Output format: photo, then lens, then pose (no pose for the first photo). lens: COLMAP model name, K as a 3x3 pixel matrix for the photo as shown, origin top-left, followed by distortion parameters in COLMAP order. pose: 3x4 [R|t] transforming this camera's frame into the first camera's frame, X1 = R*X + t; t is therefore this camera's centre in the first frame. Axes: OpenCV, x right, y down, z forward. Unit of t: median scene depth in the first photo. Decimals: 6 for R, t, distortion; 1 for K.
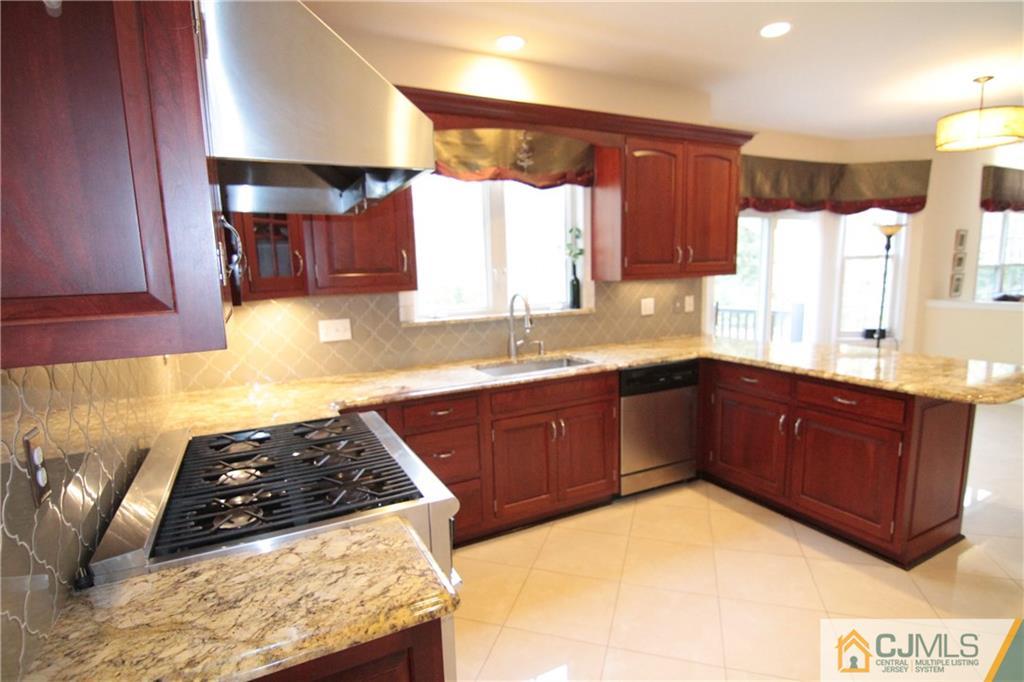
lens RADIAL K [[516.8, 0, 515.1], [0, 516.8, 351.9], [0, 0, 1]] dist [-0.024562, -0.000476]
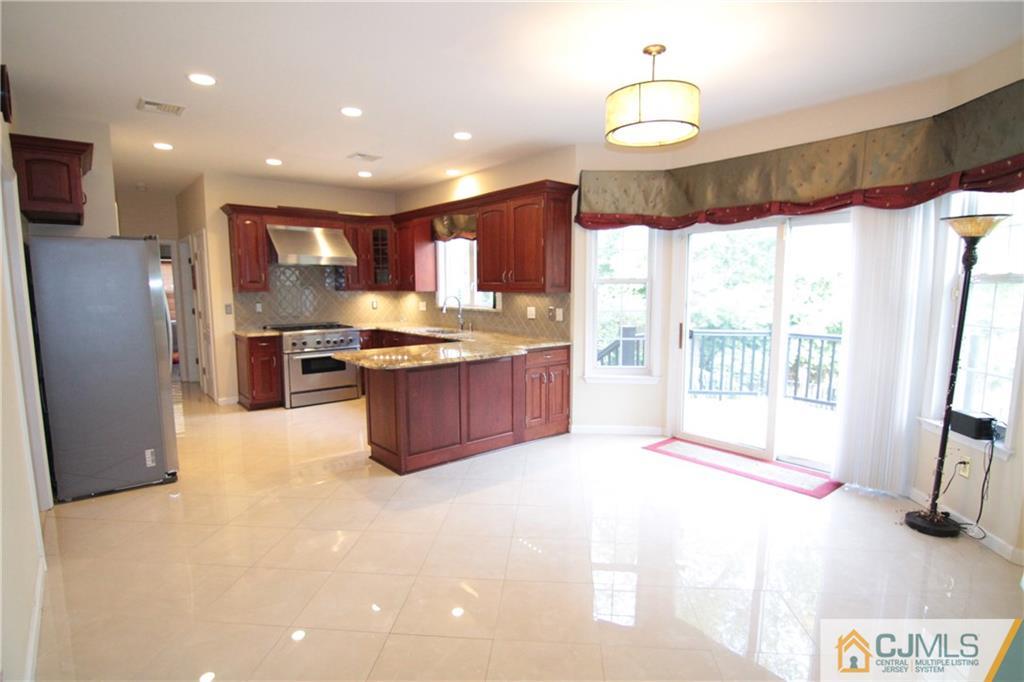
lens RADIAL K [[516.8, 0, 515.1], [0, 516.8, 351.9], [0, 0, 1]] dist [-0.024562, -0.000476]
pose [[0.230523, 0.151729, -0.961165, 1.685109], [-0.164729, 0.979597, 0.115131, -0.144430], [0.959022, 0.131791, 0.250814, 0.653297]]
